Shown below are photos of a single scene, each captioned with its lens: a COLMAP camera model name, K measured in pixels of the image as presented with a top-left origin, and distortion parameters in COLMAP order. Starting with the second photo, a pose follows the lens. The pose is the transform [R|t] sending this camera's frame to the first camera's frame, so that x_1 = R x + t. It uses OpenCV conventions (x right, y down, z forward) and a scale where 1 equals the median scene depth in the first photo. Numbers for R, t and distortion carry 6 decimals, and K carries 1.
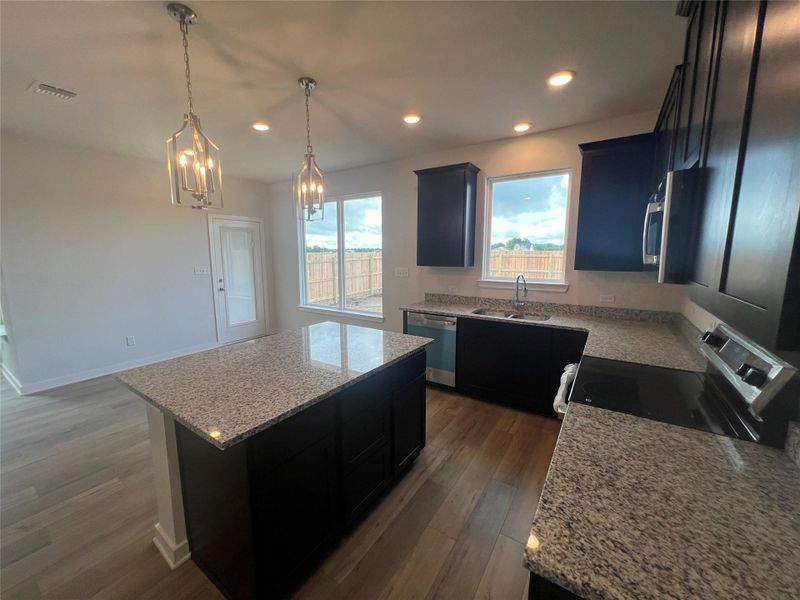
lens RADIAL K [[319.9, 0, 398.0], [0, 319.9, 298.1], [0, 0, 1]] dist [-0.000524, -0.000636]
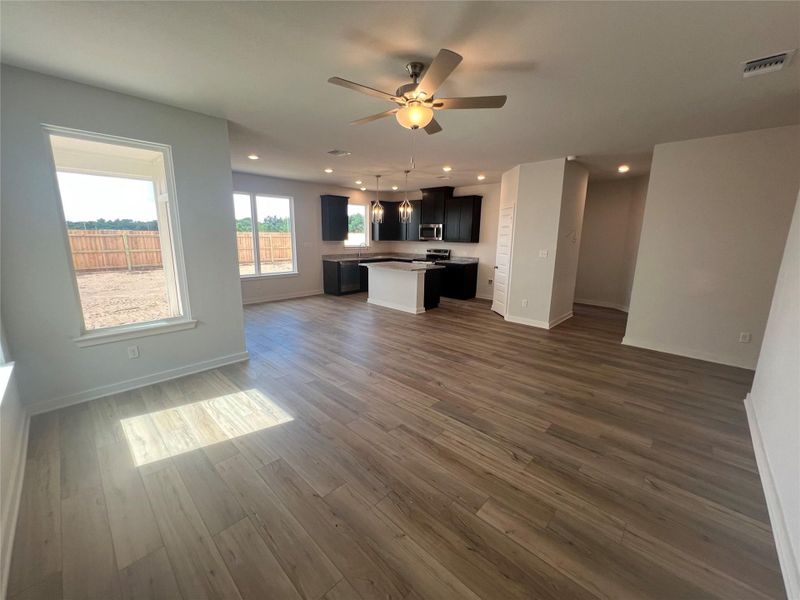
lens RADIAL K [[319.9, 0, 398.5], [0, 319.9, 296.6], [0, 0, 1]] dist [-0.000524, -0.000636]
pose [[0.168509, -0.181139, 0.968913, -2.177269], [0.125092, 0.978952, 0.161260, -0.029321], [-0.977730, 0.094029, 0.187622, 0.248234]]
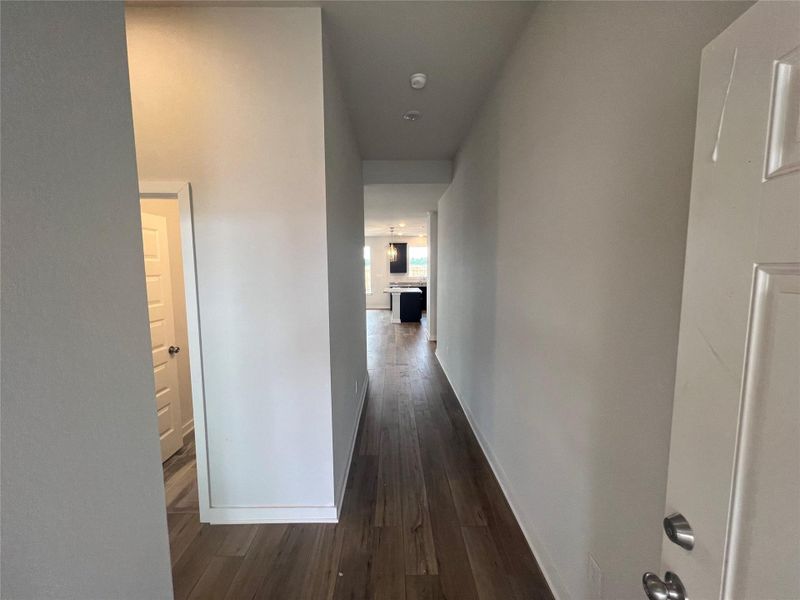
lens RADIAL K [[319.9, 0, 399.0], [0, 319.9, 298.5], [0, 0, 1]] dist [-0.000524, -0.000636]
pose [[0.818710, -0.064046, 0.570624, -1.852754], [0.087604, 0.996058, -0.013896, 0.218461], [-0.567485, 0.061365, 0.821094, -1.745231]]
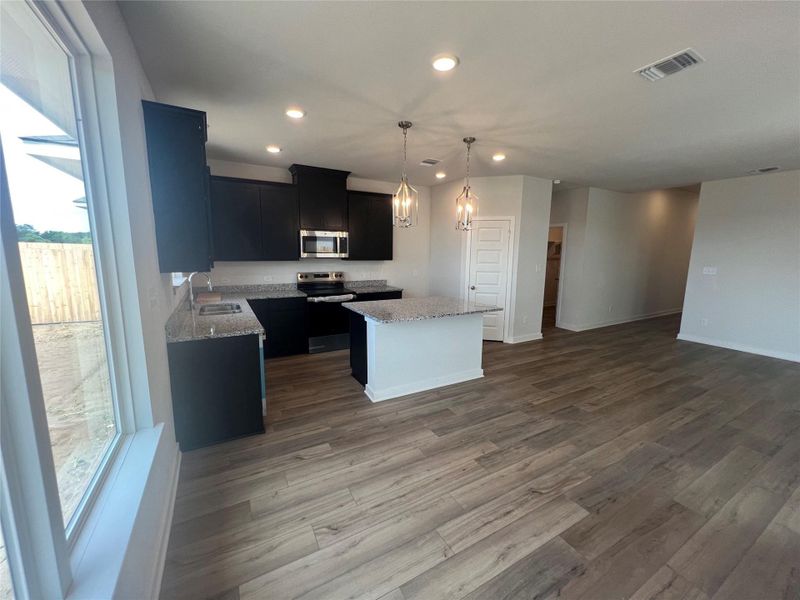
lens RADIAL K [[319.9, 0, 398.4], [0, 319.9, 300.7], [0, 0, 1]] dist [-0.000524, -0.000636]
pose [[-0.892216, -0.078556, 0.444724, -0.603804], [0.054719, 0.958695, 0.279123, -0.225252], [-0.448281, 0.273373, -0.851065, 1.557922]]
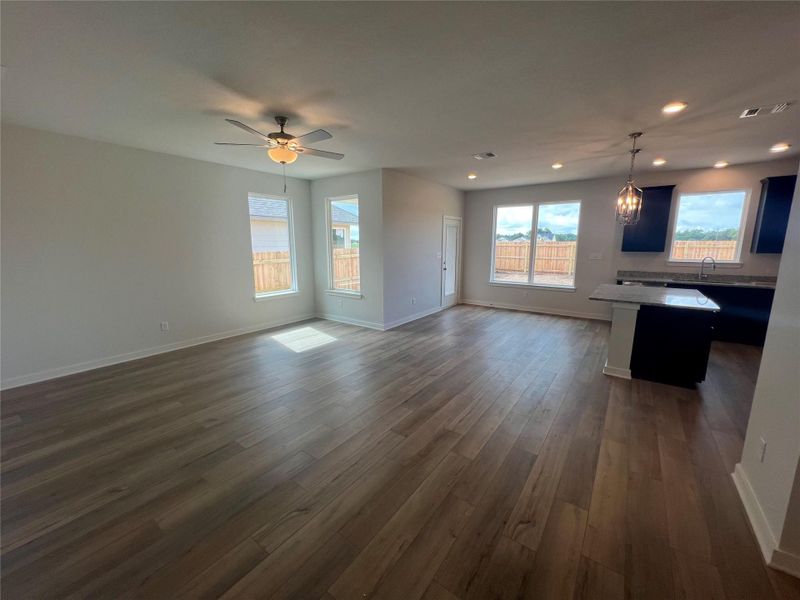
lens RADIAL K [[319.9, 0, 397.1], [0, 319.9, 297.9], [0, 0, 1]] dist [-0.000524, -0.000636]
pose [[0.999068, 0.008536, -0.042302, -1.053923], [-0.007309, 0.999551, 0.029069, 0.091307], [0.042531, -0.028732, 0.998682, -0.621939]]
